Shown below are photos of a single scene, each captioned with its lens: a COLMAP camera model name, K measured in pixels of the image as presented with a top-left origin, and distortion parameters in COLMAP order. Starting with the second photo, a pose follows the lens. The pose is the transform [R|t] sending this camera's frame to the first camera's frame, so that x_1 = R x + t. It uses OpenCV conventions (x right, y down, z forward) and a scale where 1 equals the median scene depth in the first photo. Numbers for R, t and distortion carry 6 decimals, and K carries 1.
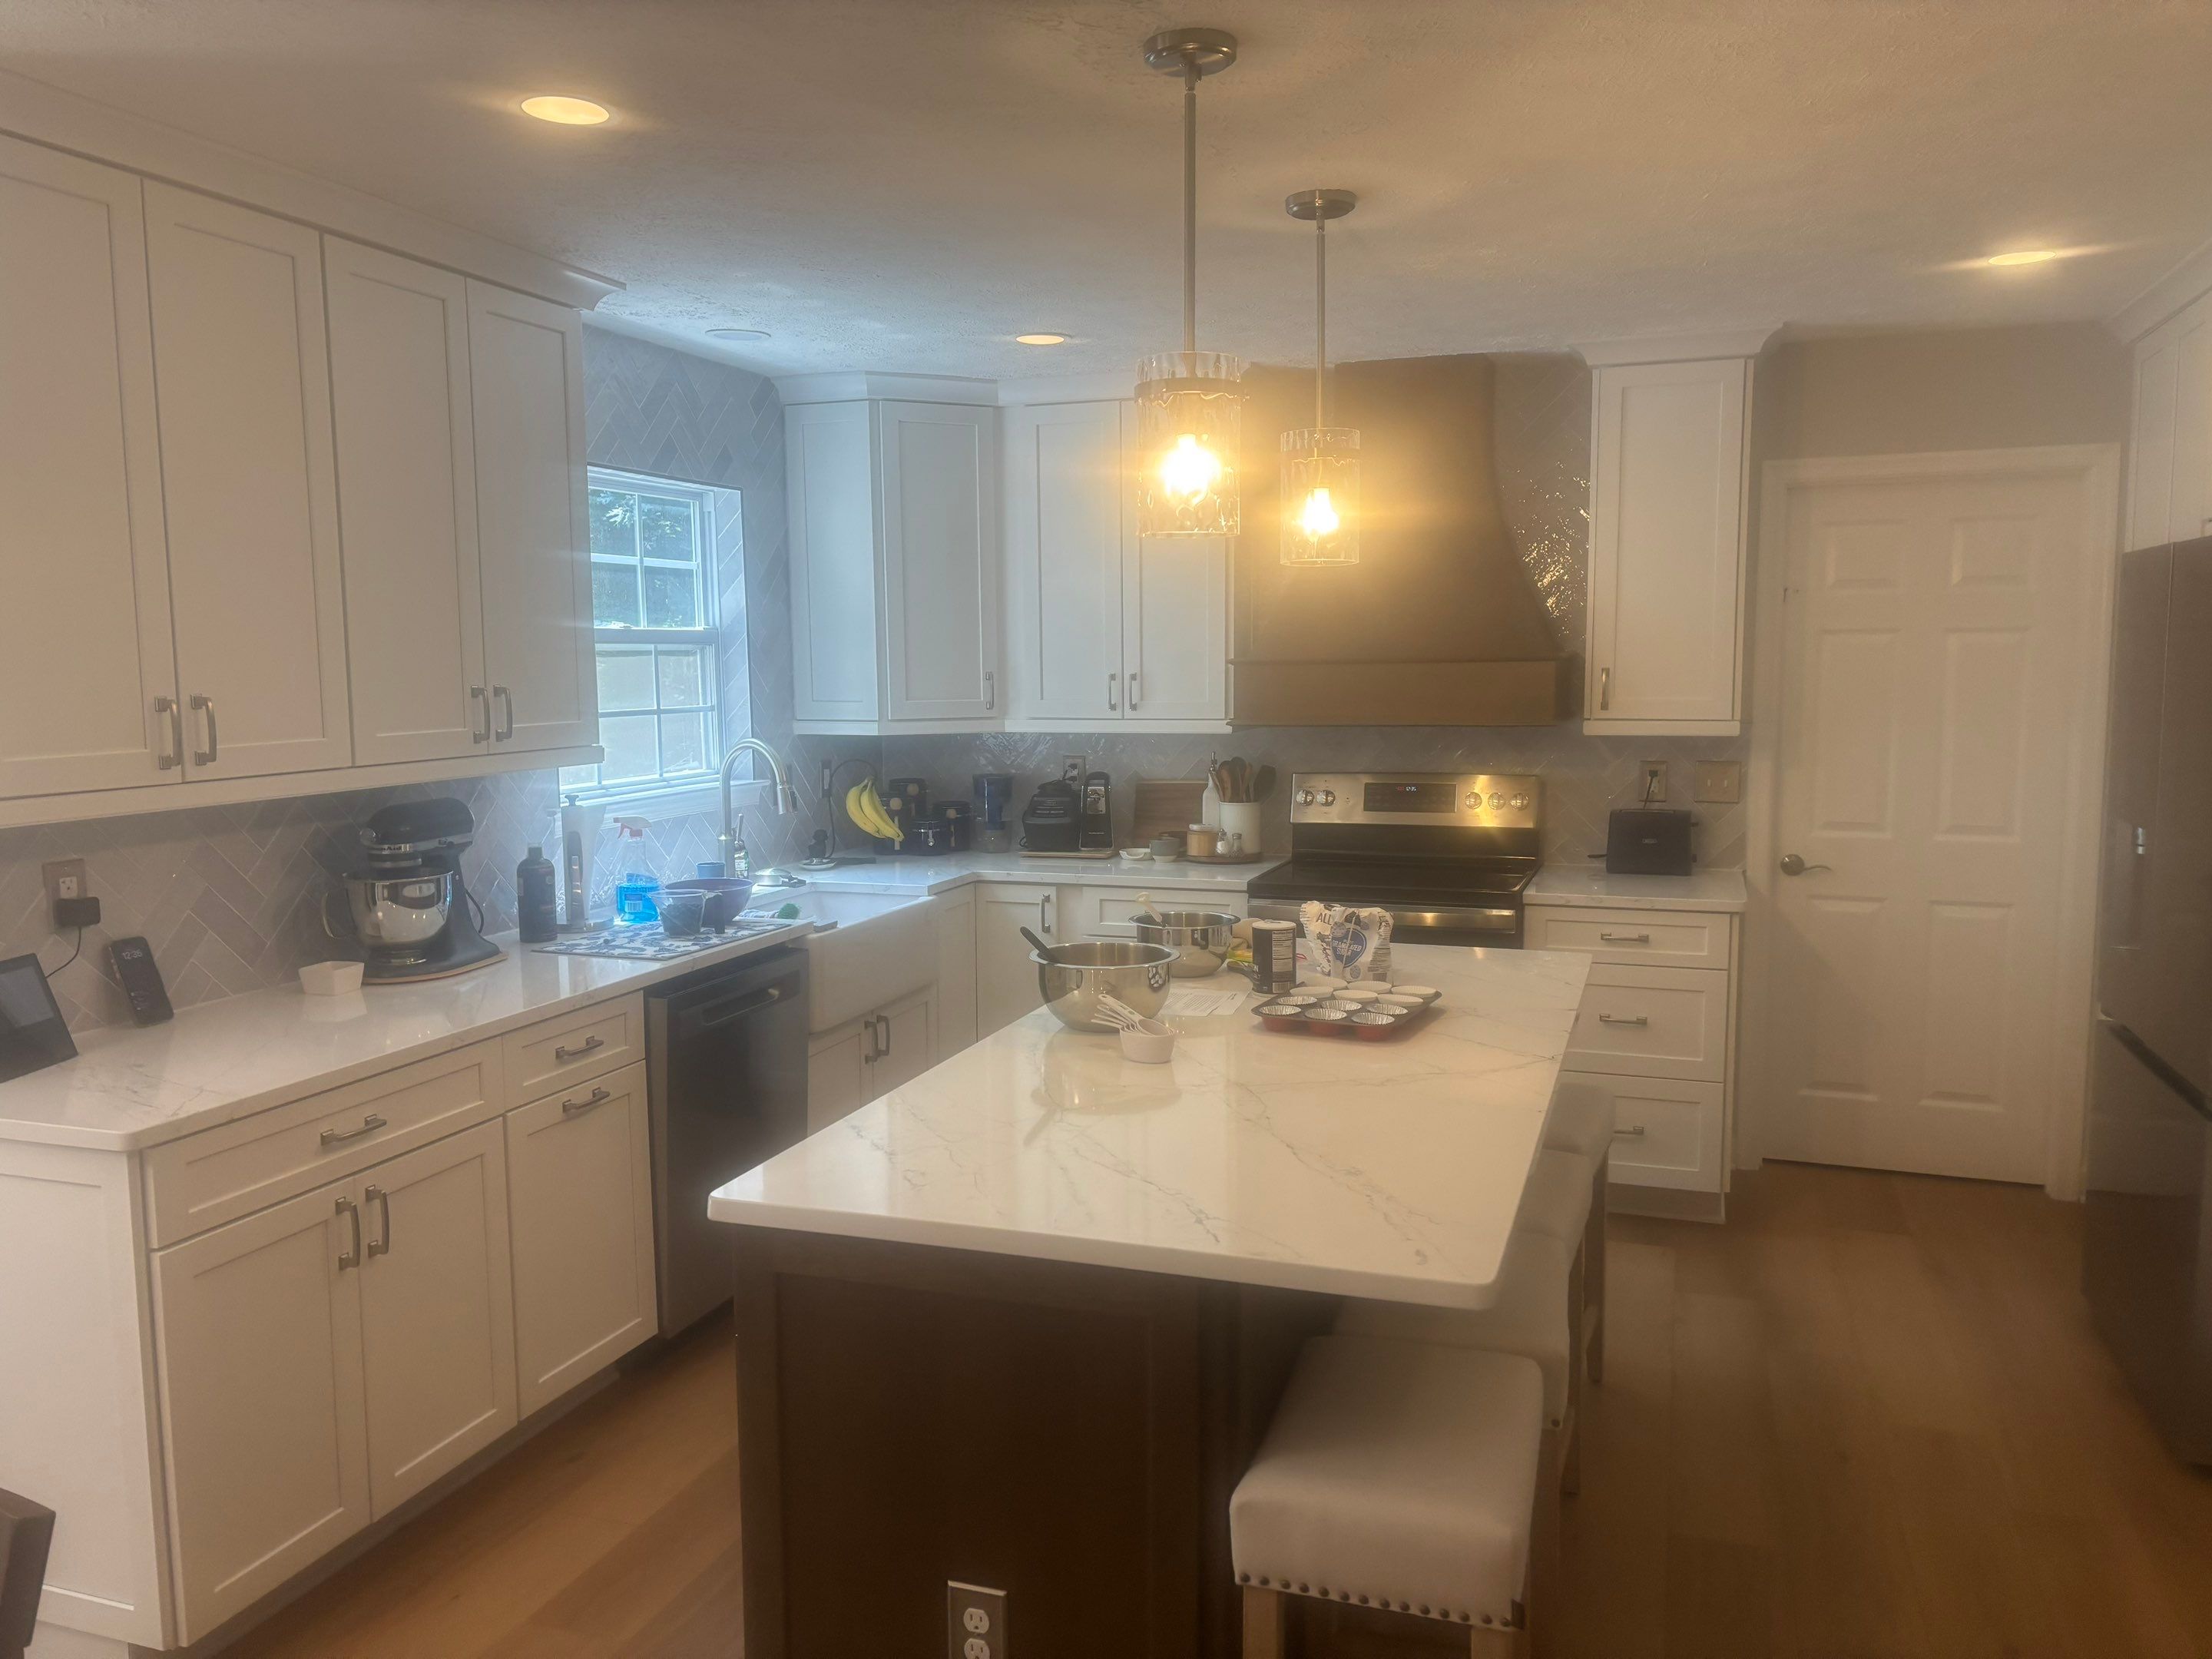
lens RADIAL K [[1666.0, 0, 1106.8], [0, 1666.0, 833.4], [0, 0, 1]] dist [0.089604, 0.000873]
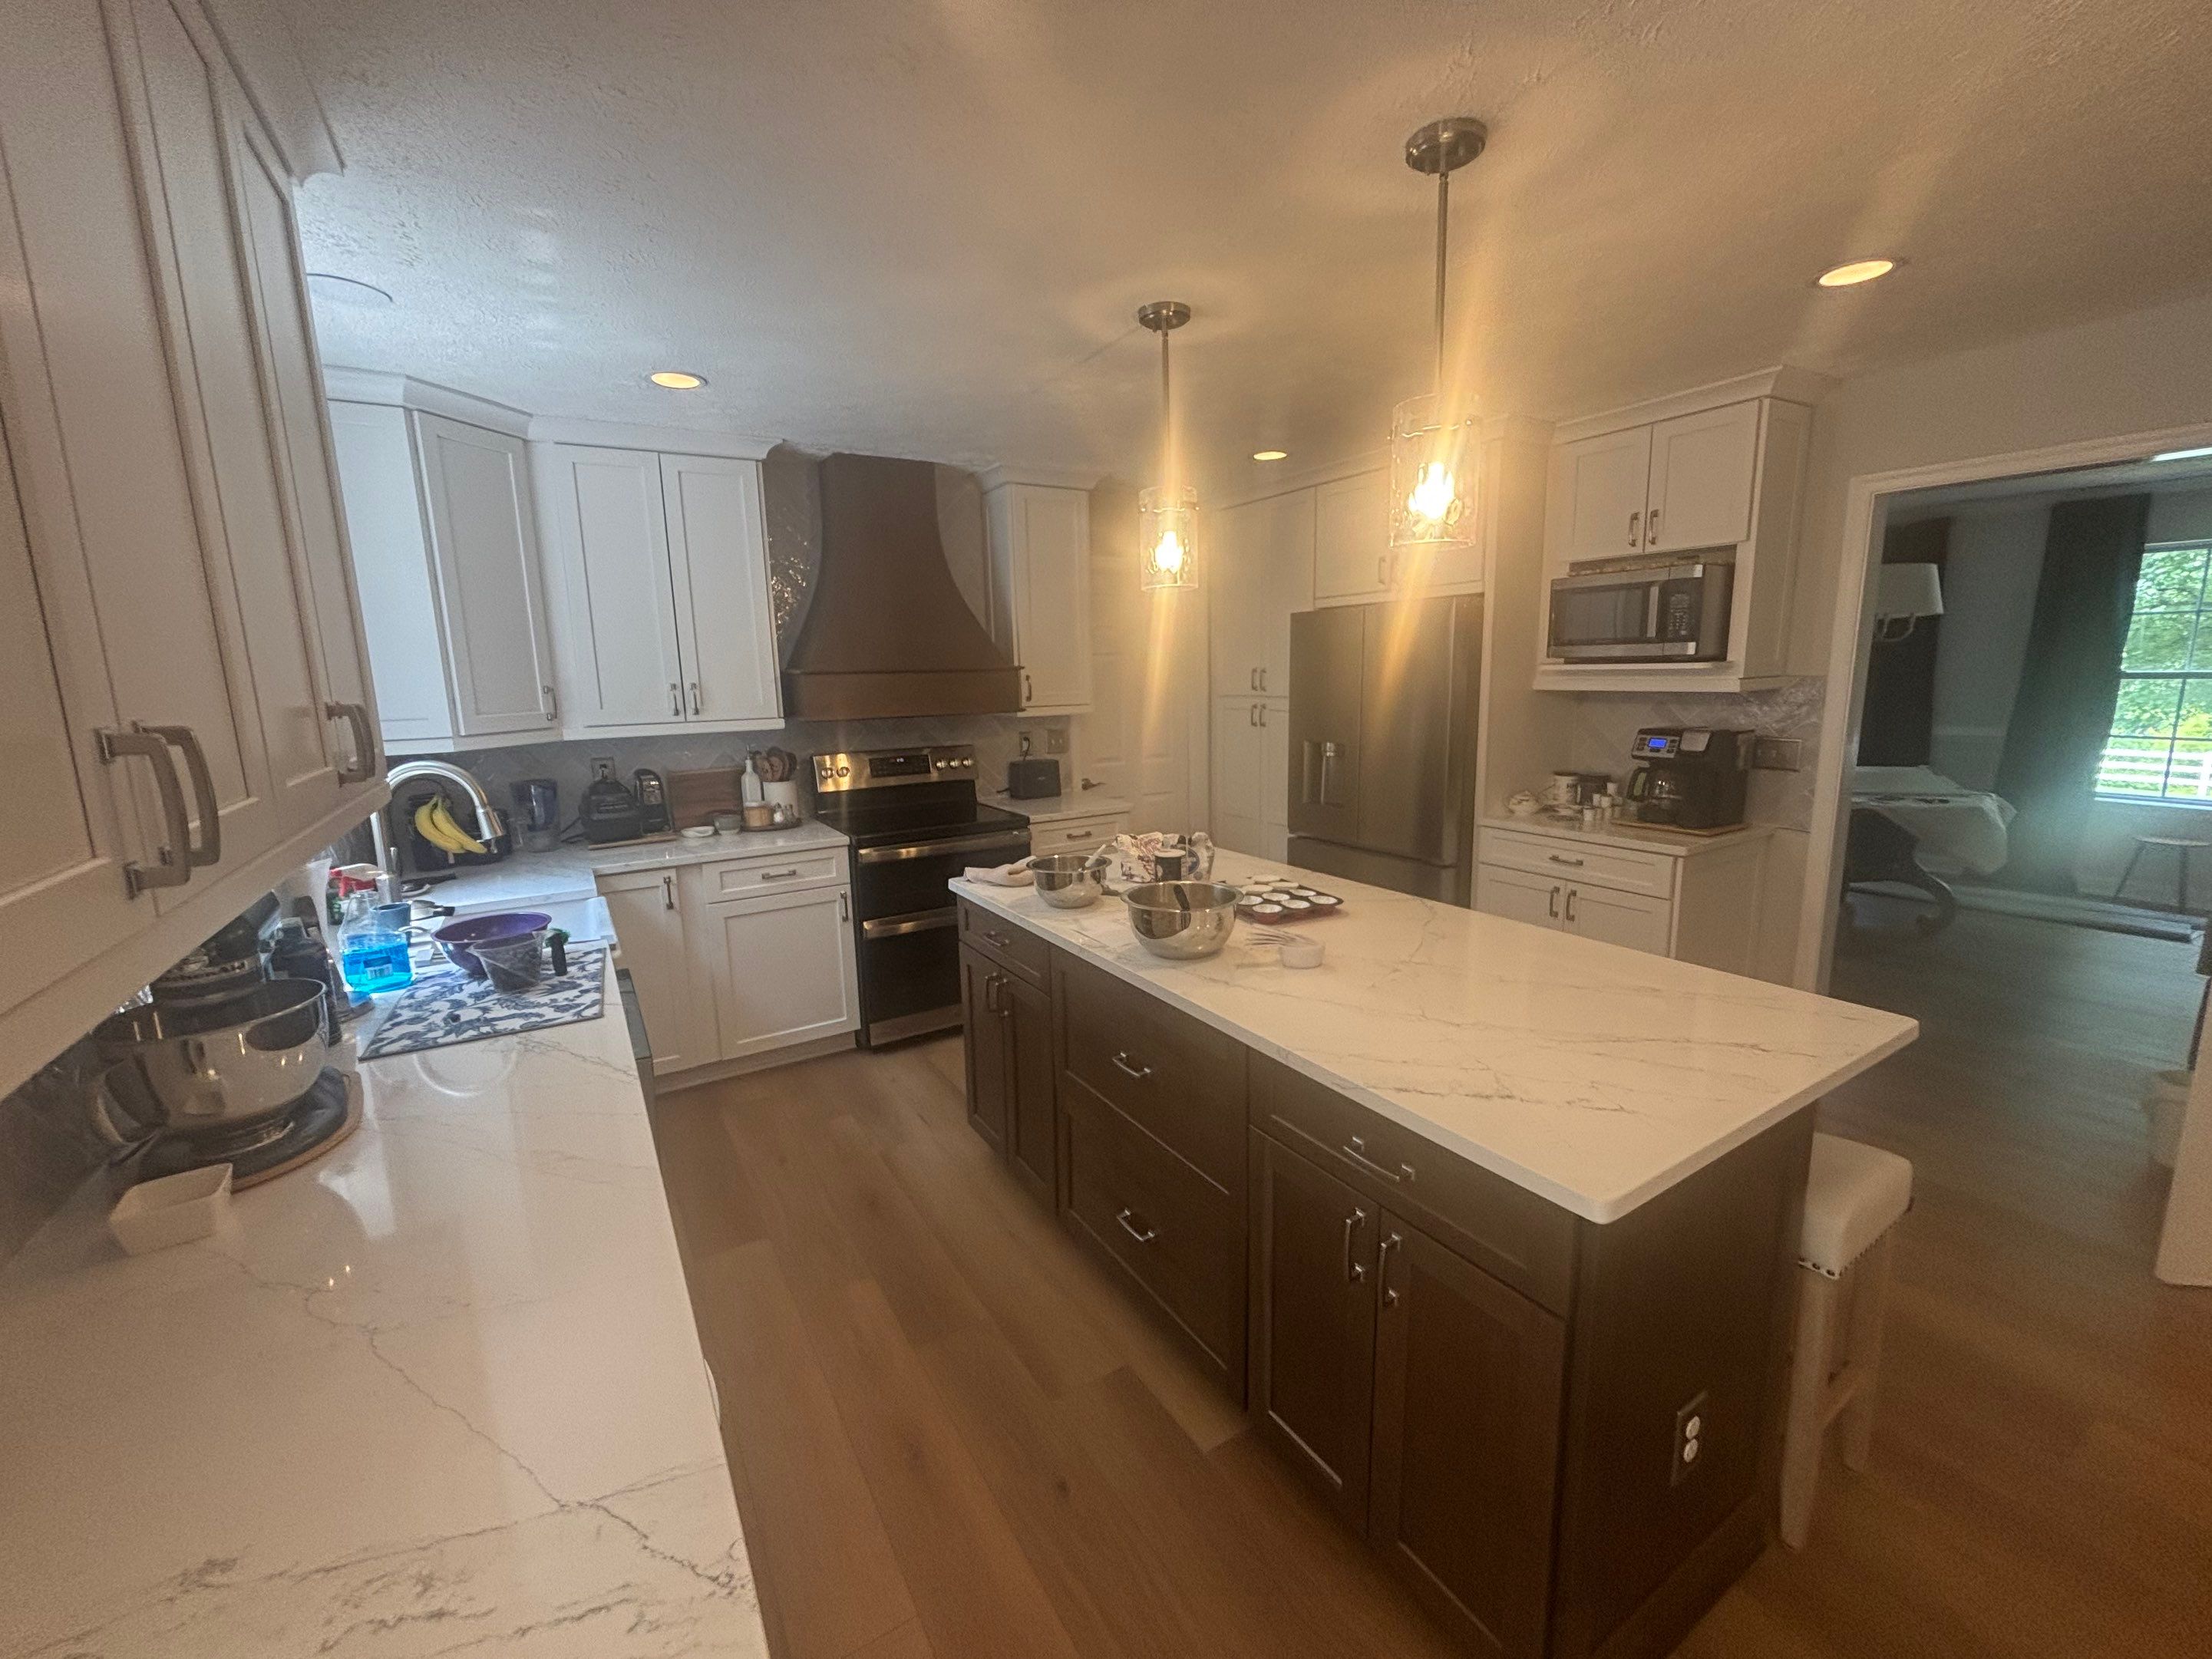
lens RADIAL K [[903.3, 0, 1106.1], [0, 903.3, 826.2], [0, 0, 1]] dist [-0.018422, -0.000289]
pose [[0.638643, -0.138293, 0.756975, -0.298597], [0.098283, 0.990321, 0.098005, -0.028235], [-0.763201, 0.011808, 0.646053, 0.352988]]
